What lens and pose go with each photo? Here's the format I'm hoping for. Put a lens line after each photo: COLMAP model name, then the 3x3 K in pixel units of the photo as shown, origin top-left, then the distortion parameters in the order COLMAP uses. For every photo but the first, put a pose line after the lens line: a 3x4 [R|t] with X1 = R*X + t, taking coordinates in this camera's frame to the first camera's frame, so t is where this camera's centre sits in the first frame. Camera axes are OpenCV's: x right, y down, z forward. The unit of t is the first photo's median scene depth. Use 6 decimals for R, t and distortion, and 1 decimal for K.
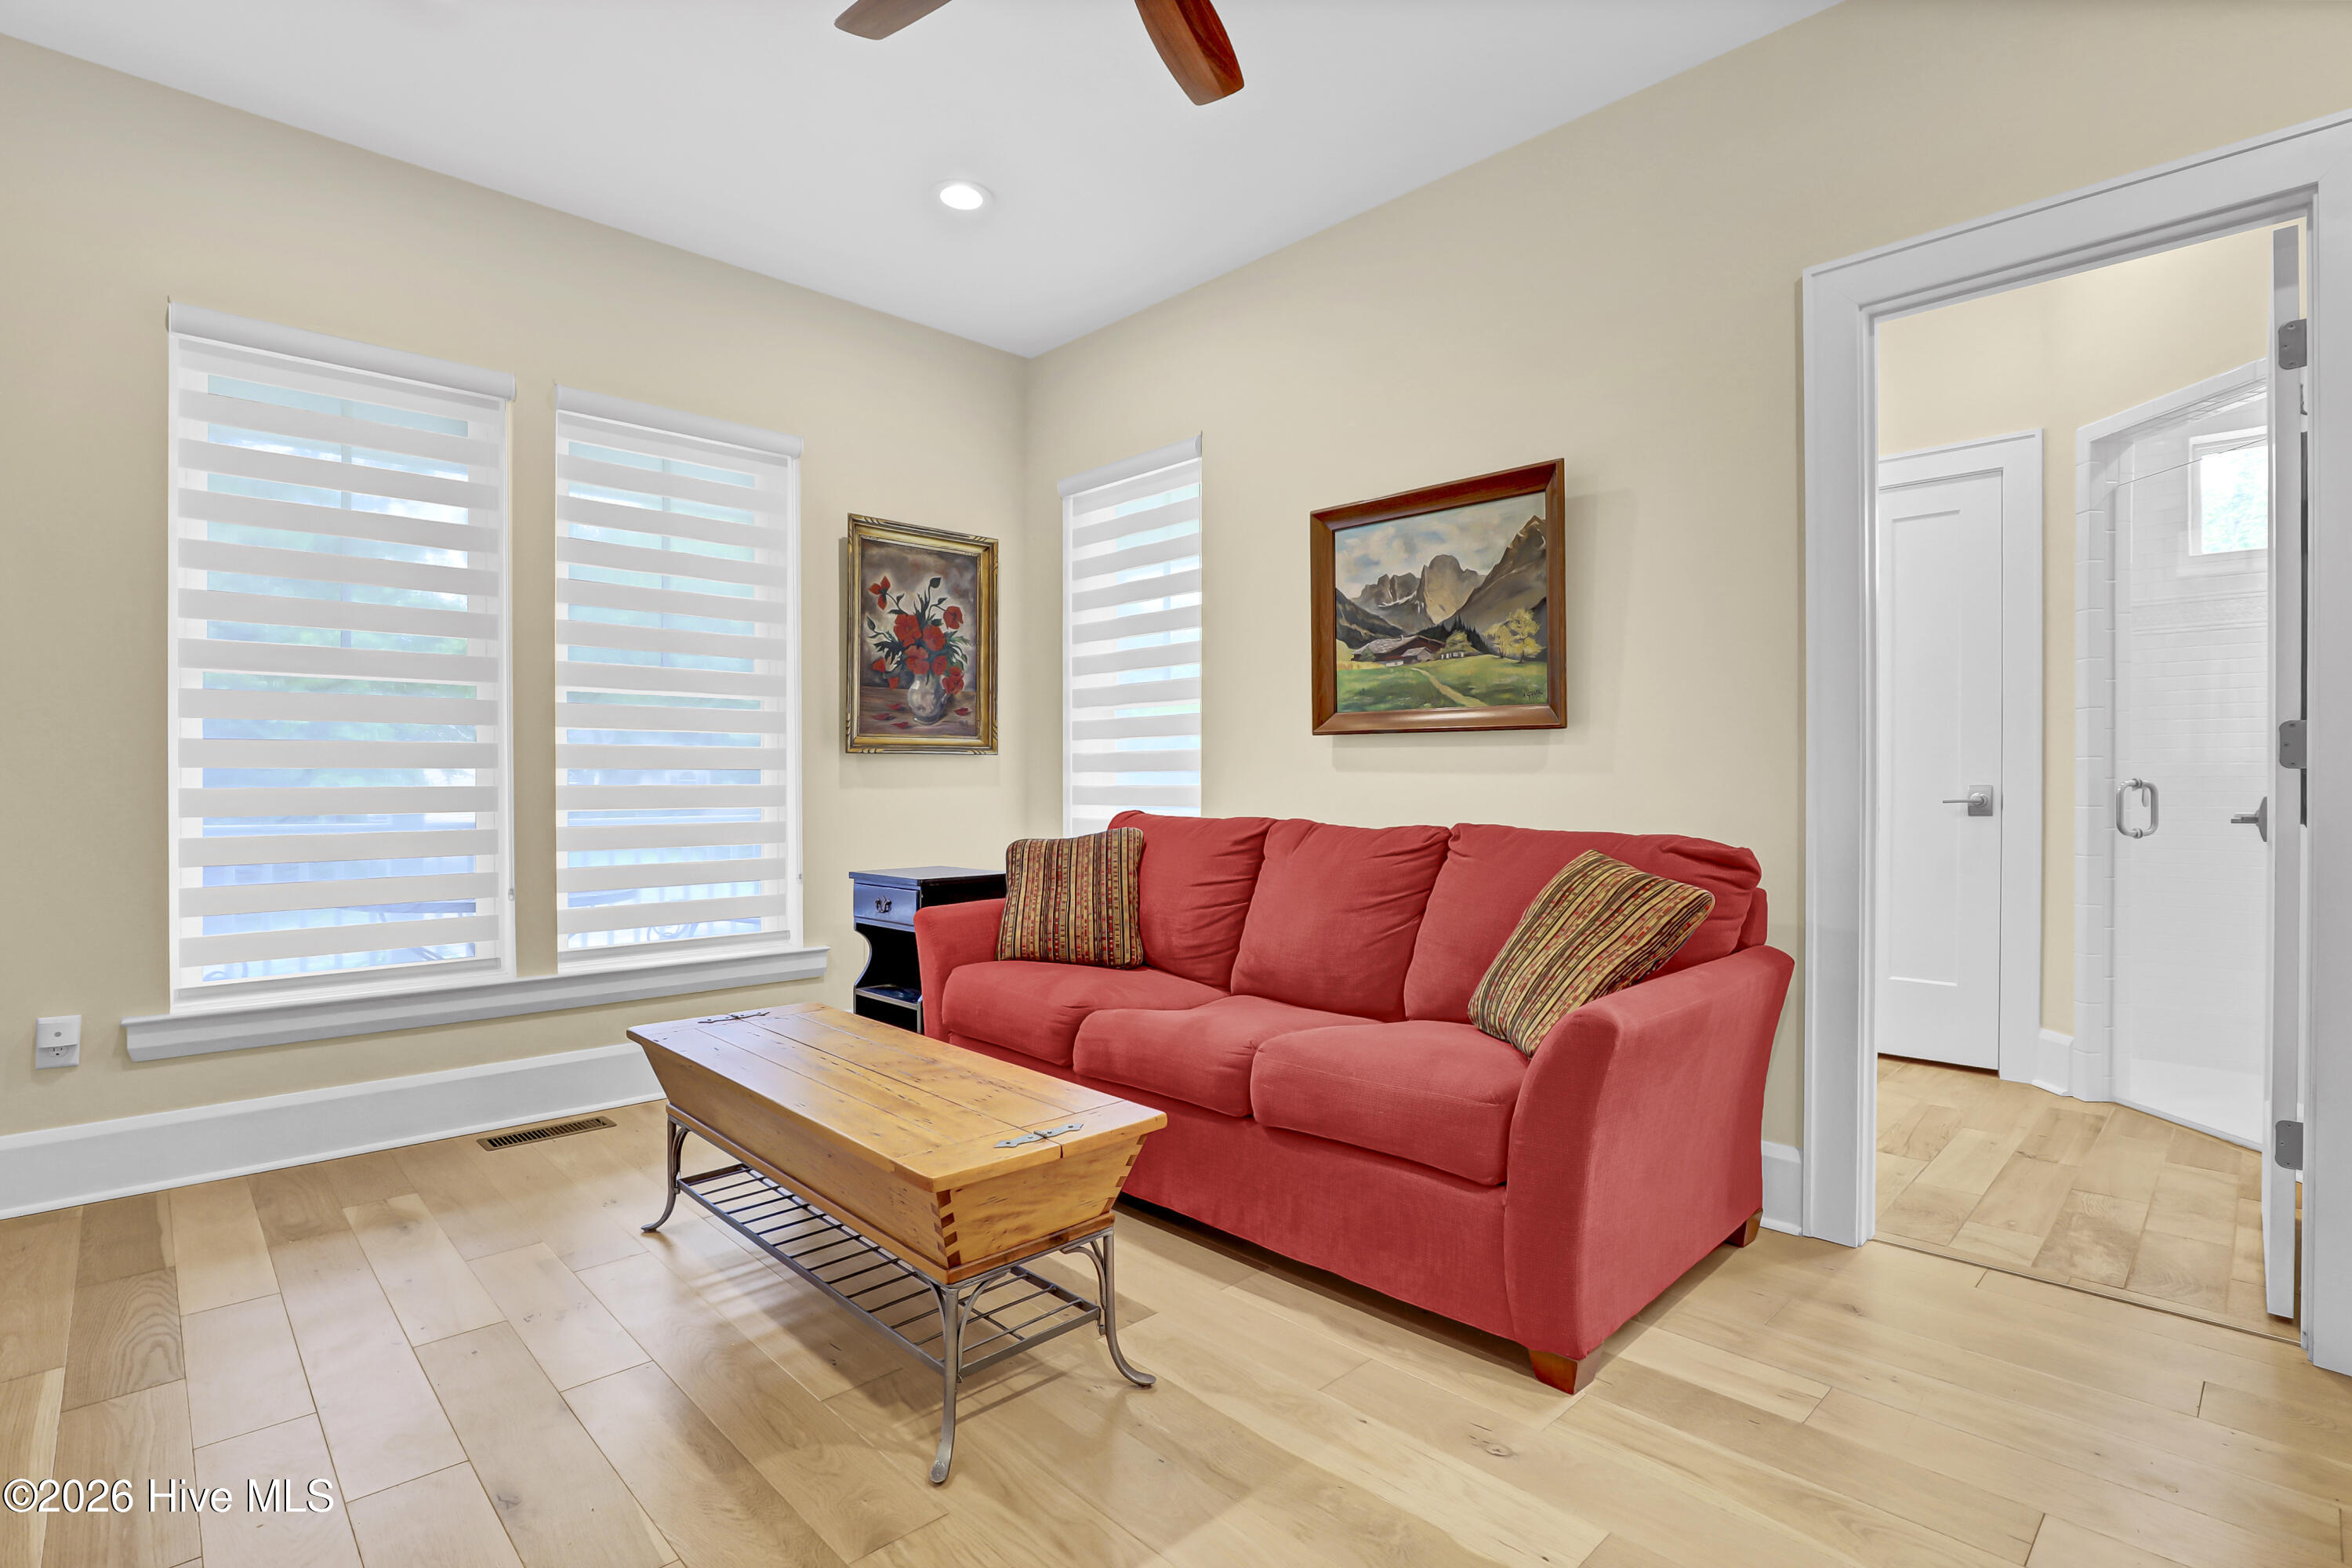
lens RADIAL K [[1108.0, 0, 1177.5], [0, 1108.0, 778.2], [0, 0, 1]] dist [-0.021243, -0.001093]
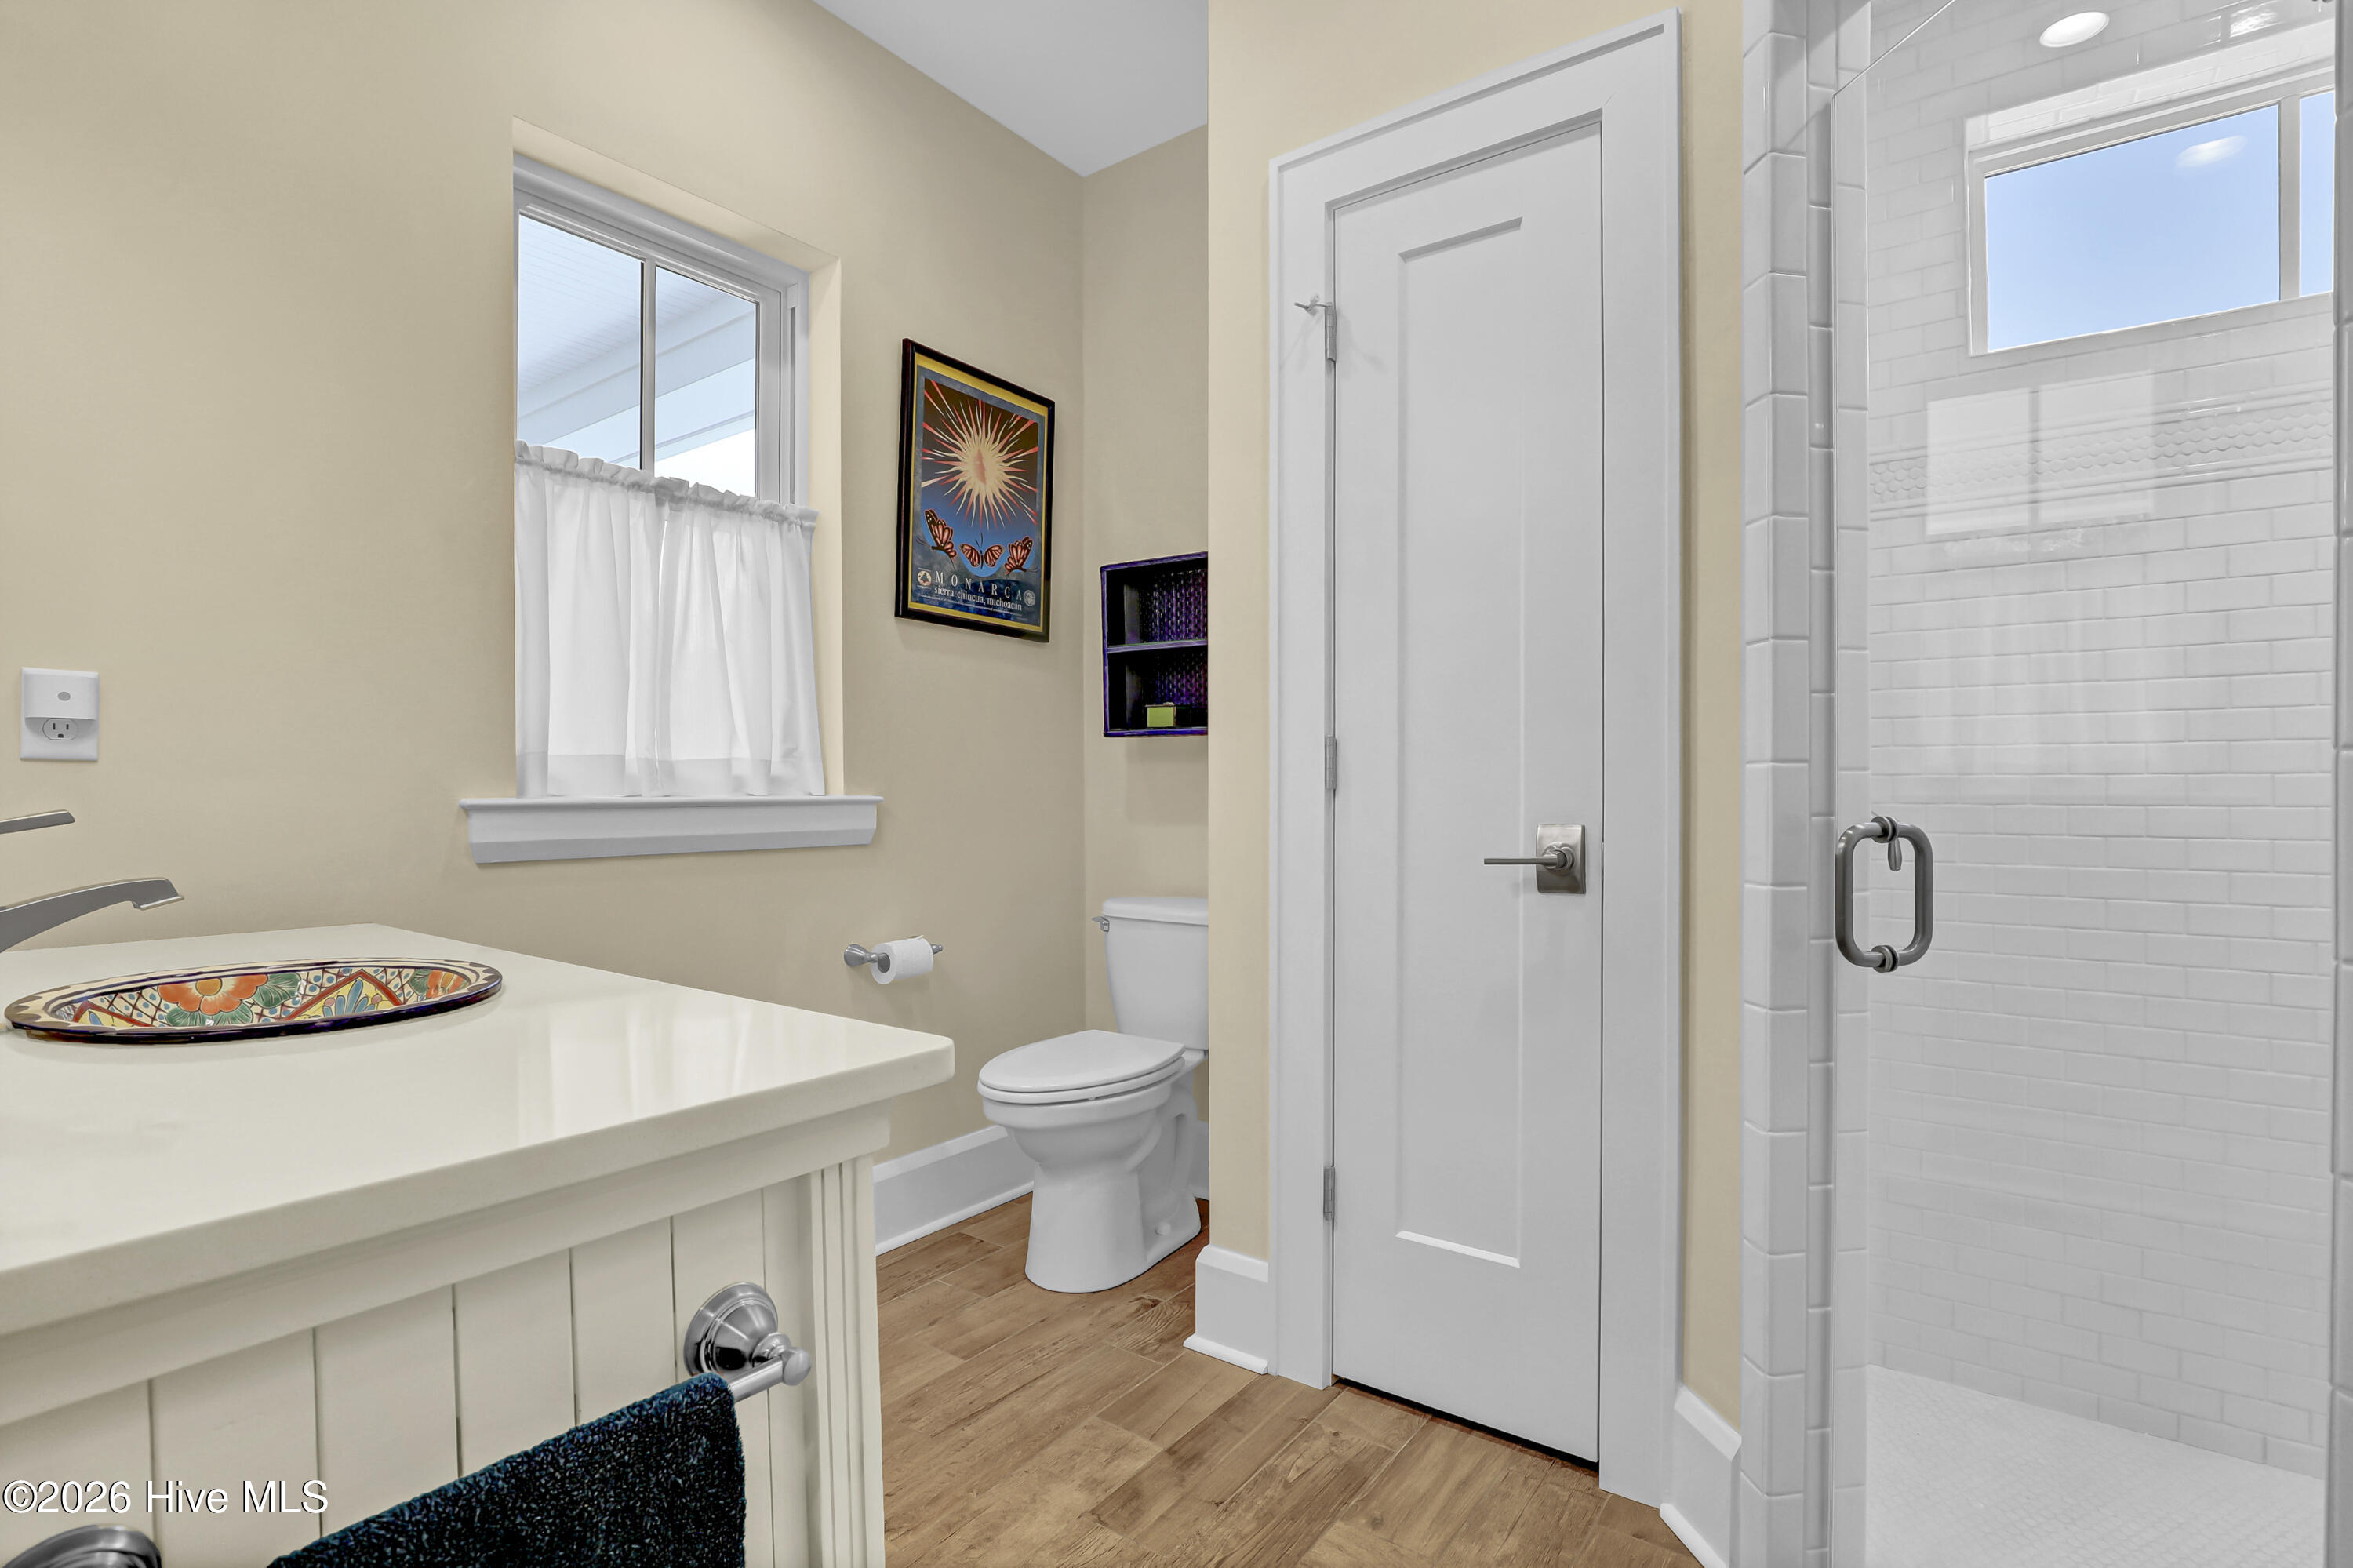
lens RADIAL K [[1108.5, 0, 1175.8], [0, 1108.5, 784.3], [0, 0, 1]] dist [-0.021243, -0.001093]
pose [[0.985134, -0.013588, 0.171252, 0.545473], [0.011366, 0.999838, 0.013950, -0.019674], [-0.171413, -0.011797, 0.985129, 0.634368]]
